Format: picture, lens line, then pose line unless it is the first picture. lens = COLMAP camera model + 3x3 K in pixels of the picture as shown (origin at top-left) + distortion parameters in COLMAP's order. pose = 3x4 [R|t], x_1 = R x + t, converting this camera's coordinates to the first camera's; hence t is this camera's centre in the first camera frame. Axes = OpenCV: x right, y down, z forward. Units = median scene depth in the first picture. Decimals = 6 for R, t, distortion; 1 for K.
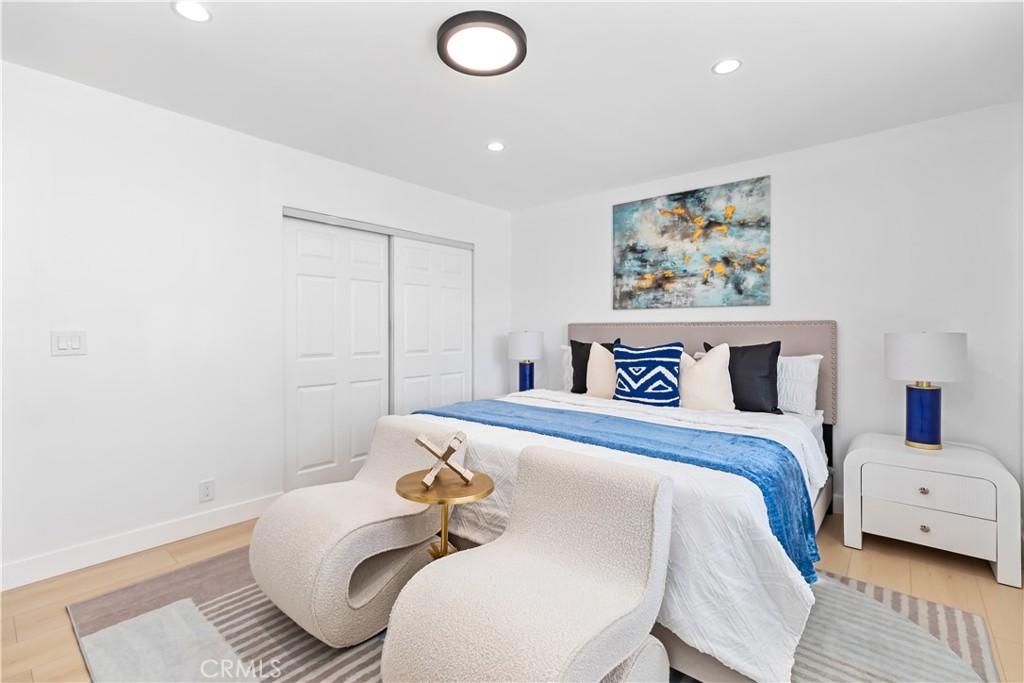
lens RADIAL K [[456.3, 0, 507.9], [0, 456.3, 327.7], [0, 0, 1]] dist [0.002774, 0.000266]
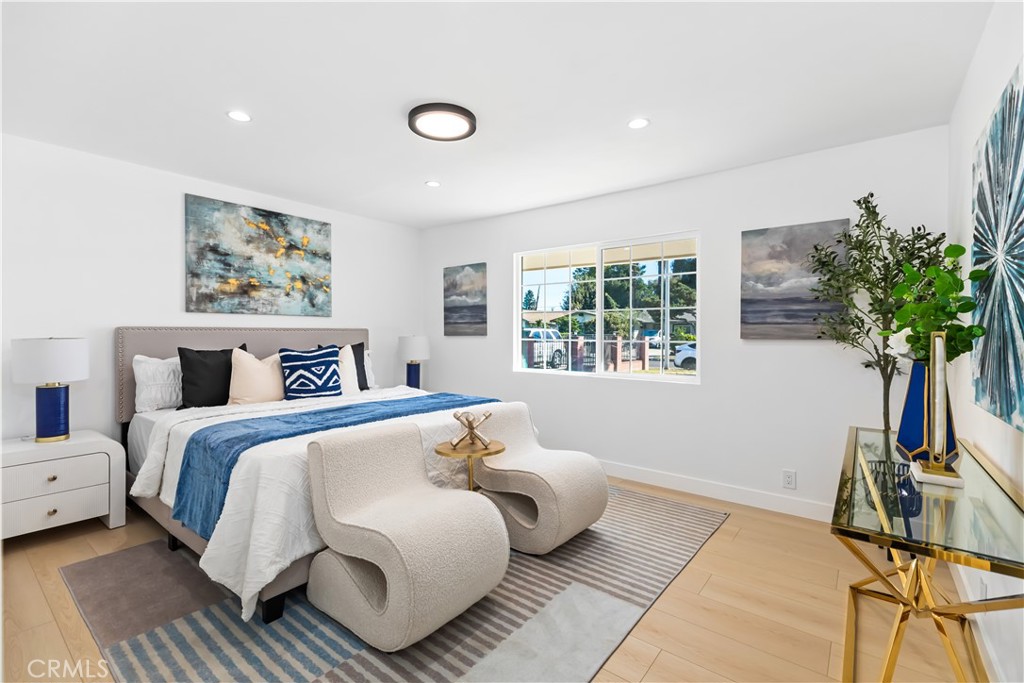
lens RADIAL K [[456.3, 0, 507.9], [0, 456.3, 327.7], [0, 0, 1]] dist [0.002774, 0.000266]
pose [[-0.035855, 0.013191, 0.999270, -0.747677], [-0.005085, 0.999898, -0.013382, -0.000698], [-0.999344, -0.005561, -0.035784, 0.458354]]
